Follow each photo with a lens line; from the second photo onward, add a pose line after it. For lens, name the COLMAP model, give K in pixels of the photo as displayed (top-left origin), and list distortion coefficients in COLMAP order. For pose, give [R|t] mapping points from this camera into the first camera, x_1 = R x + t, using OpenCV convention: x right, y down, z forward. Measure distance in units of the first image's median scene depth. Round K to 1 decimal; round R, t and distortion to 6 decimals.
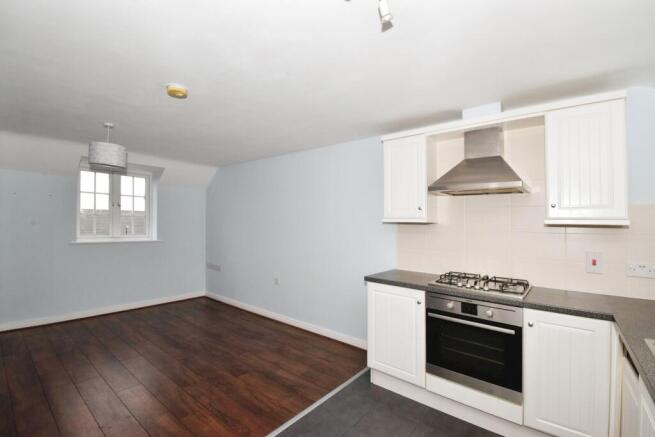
lens RADIAL K [[291.0, 0, 327.7], [0, 291.0, 220.5], [0, 0, 1]] dist [0.016941, -0.021794]
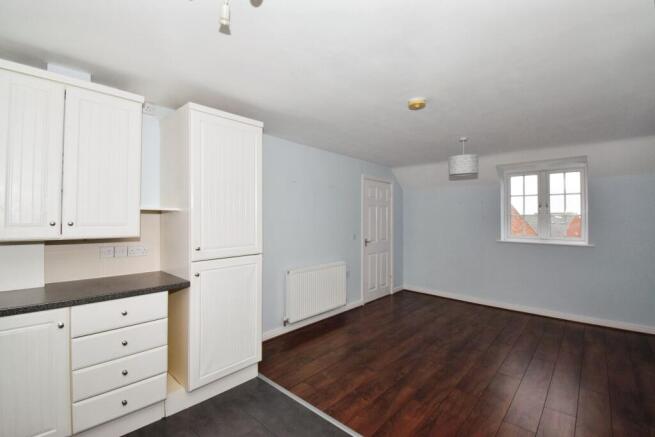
lens RADIAL K [[291.0, 0, 327.7], [0, 291.0, 220.5], [0, 0, 1]] dist [0.016941, -0.021794]
pose [[-0.052122, -0.014579, -0.998534, 0.363024], [0.004547, 0.999880, -0.014836, 0.010265], [0.998630, -0.005313, -0.052049, 0.426395]]
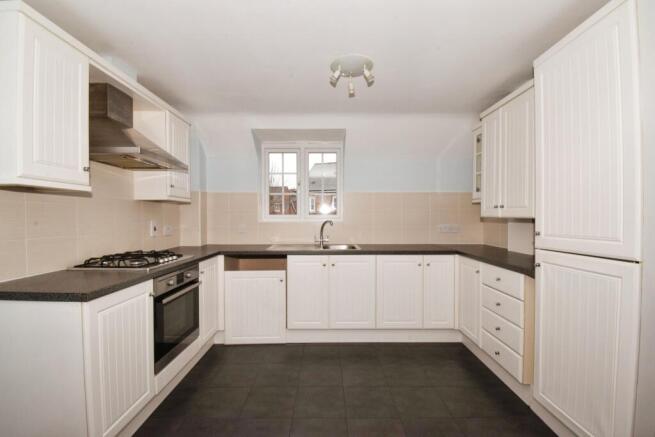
lens RADIAL K [[291.0, 0, 327.7], [0, 291.0, 220.5], [0, 0, 1]] dist [0.016941, -0.021794]
pose [[-0.629554, -0.028508, 0.776433, -0.379028], [-0.014909, 0.999586, 0.024613, 0.032432], [-0.776813, 0.003919, -0.629719, 0.713489]]
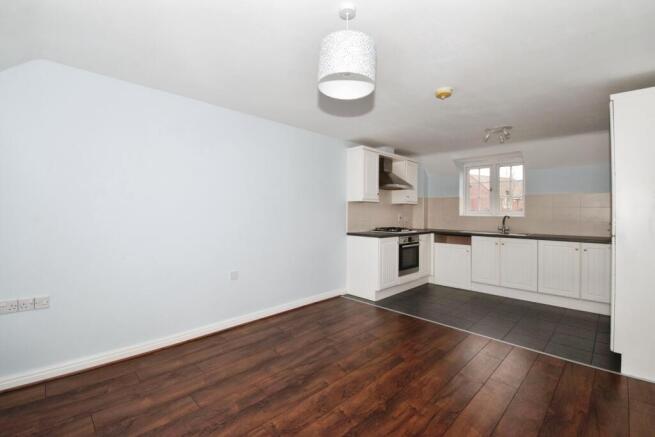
lens RADIAL K [[285.6, 0, 325.8], [0, 285.6, 206.3], [0, 0, 1]] dist [0.020436, -0.020437]
pose [[0.112904, 0.002443, 0.993603, -1.058523], [-0.016450, 0.999865, -0.000589, 0.026981], [-0.993470, -0.016278, 0.112929, 0.806168]]
